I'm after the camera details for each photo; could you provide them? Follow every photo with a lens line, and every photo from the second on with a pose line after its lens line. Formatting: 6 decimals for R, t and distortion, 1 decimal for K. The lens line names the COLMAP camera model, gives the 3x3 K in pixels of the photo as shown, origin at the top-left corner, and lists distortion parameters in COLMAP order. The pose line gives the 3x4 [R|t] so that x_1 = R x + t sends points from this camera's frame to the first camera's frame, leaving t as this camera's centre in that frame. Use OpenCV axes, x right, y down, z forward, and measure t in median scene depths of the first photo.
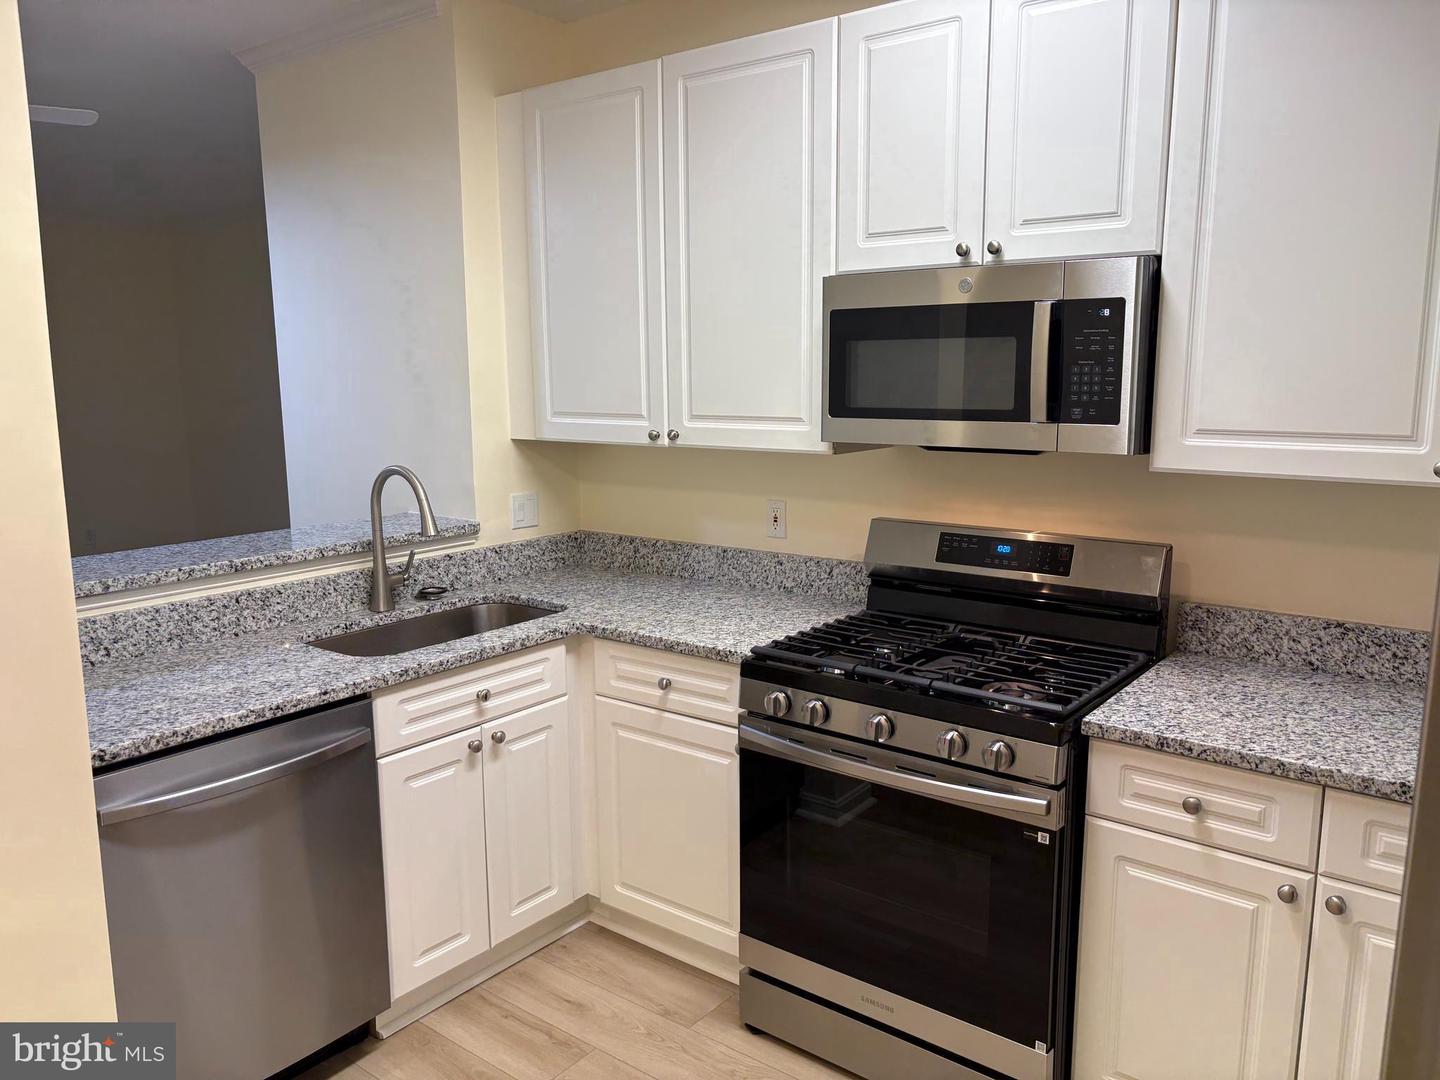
lens RADIAL K [[1079.4, 0, 720.0], [0, 1079.4, 540.0], [0, 0, 1]] dist [0.064811, -0.087255]
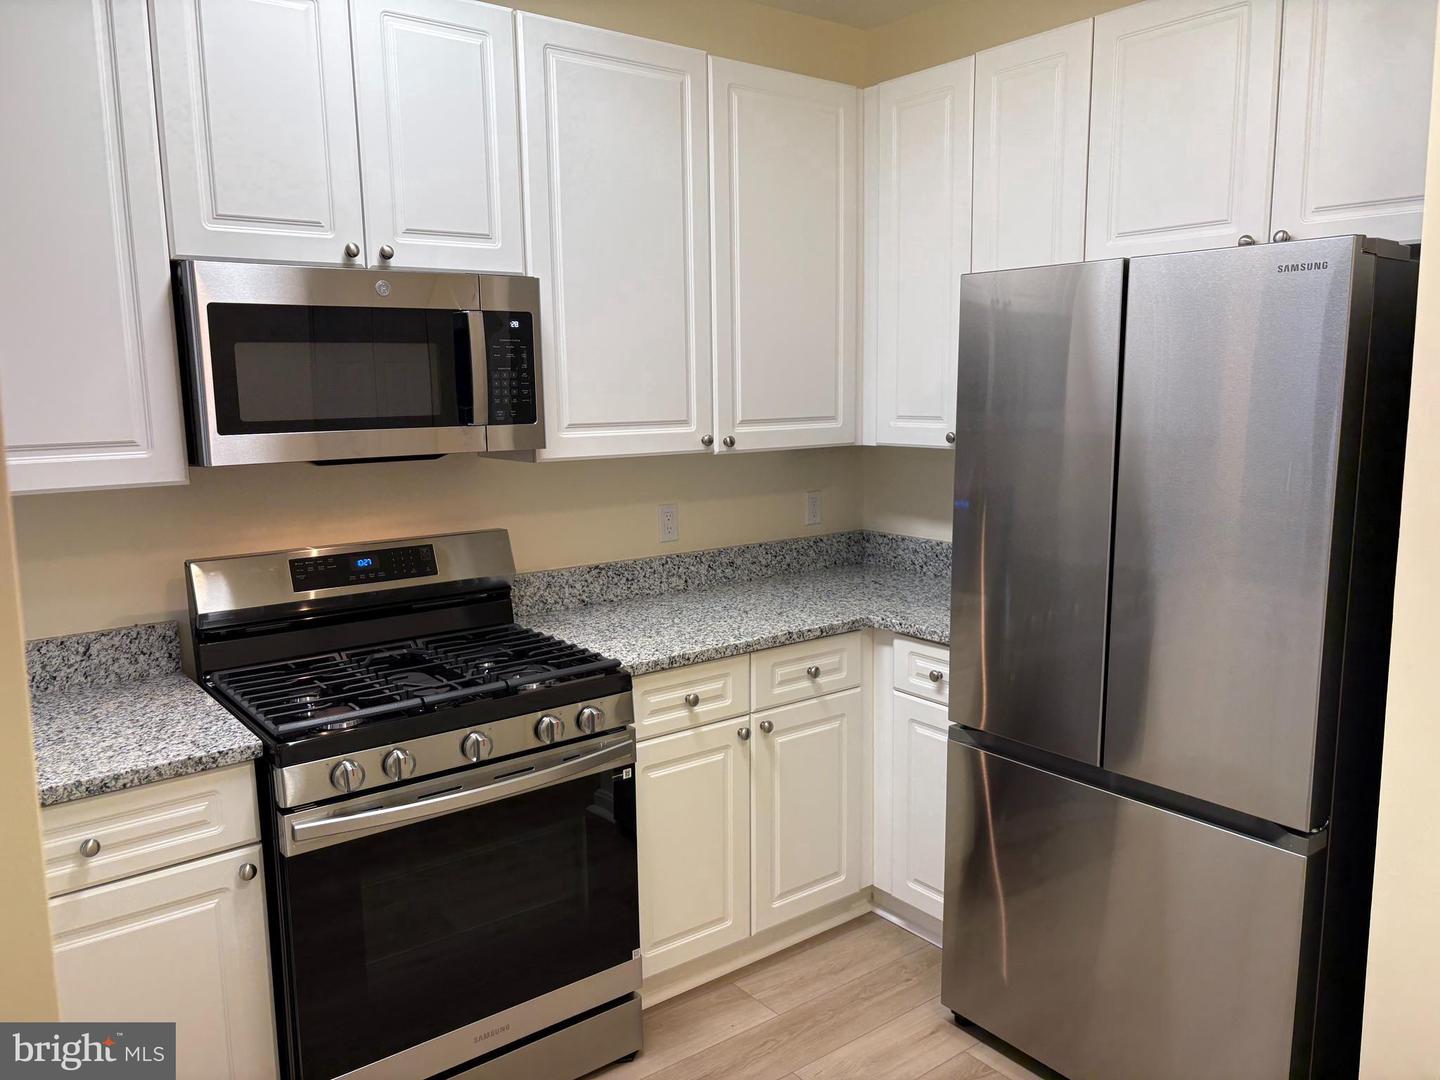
lens RADIAL K [[1079.4, 0, 720.0], [0, 1079.4, 540.0], [0, 0, 1]] dist [0.064811, -0.087255]
pose [[0.243821, -0.140222, 0.959630, -0.594062], [0.168311, 0.980595, 0.100522, -0.056094], [-0.955103, 0.137007, 0.262691, 0.442943]]
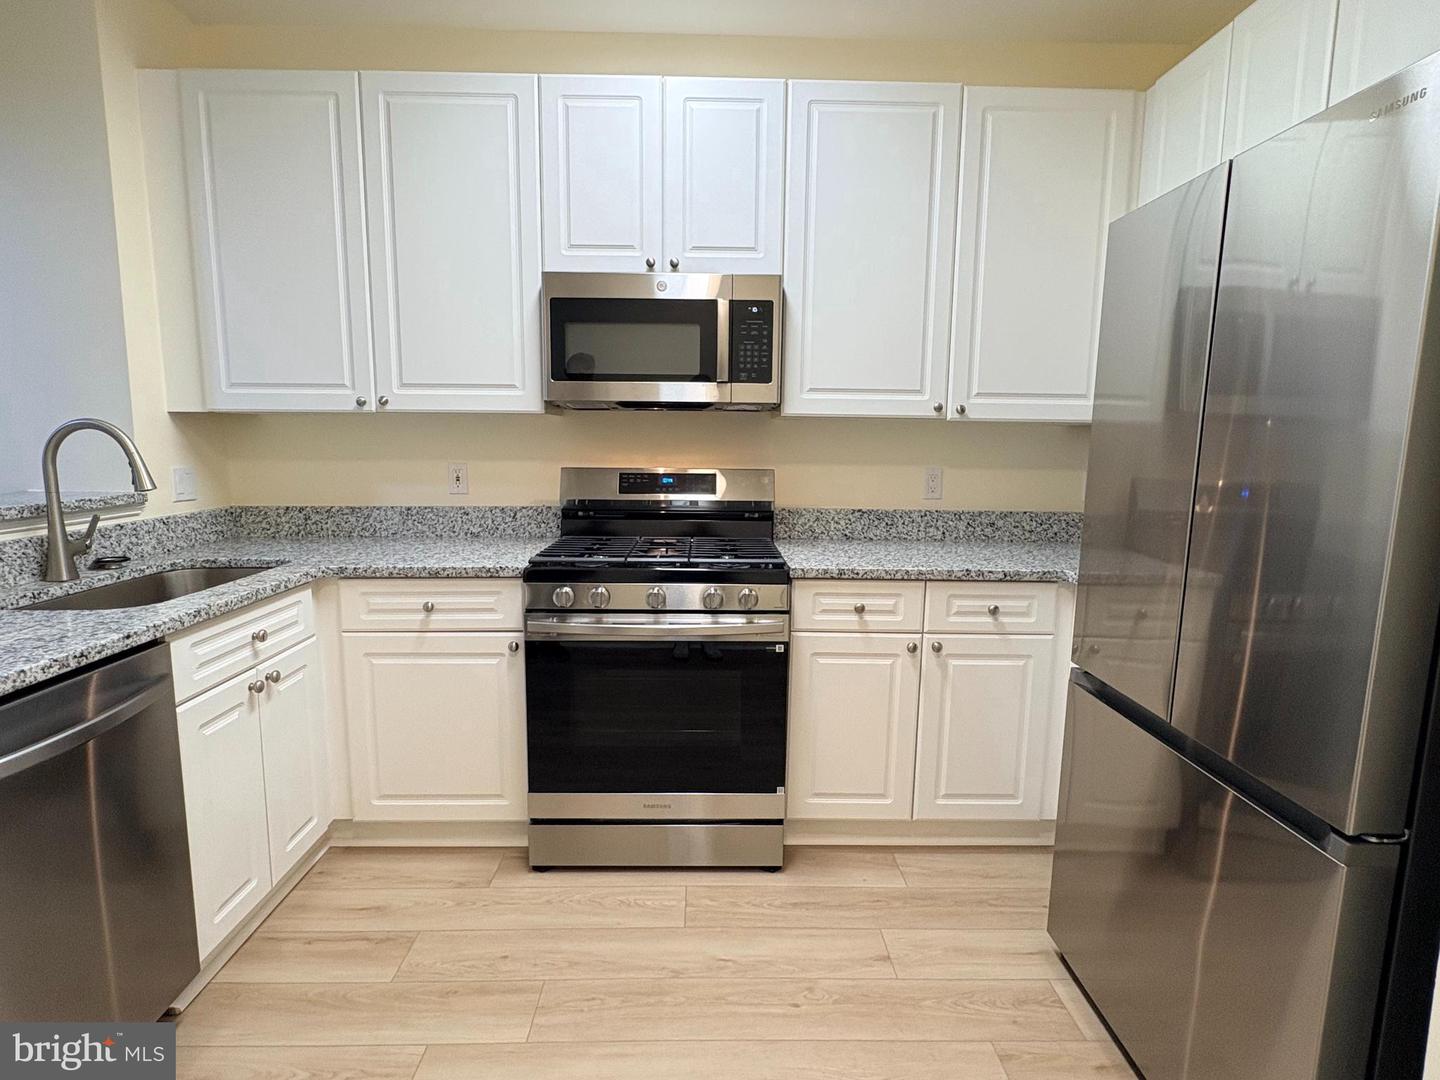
lens RADIAL K [[752.9, 0, 720.0], [0, 752.9, 540.0], [0, 0, 1]] dist [-0.006975, -0.001748]
pose [[0.775086, -0.071253, 0.627826, -0.318856], [0.086370, 0.996242, 0.006437, 0.086615], [-0.625925, 0.049236, 0.778327, 0.185826]]
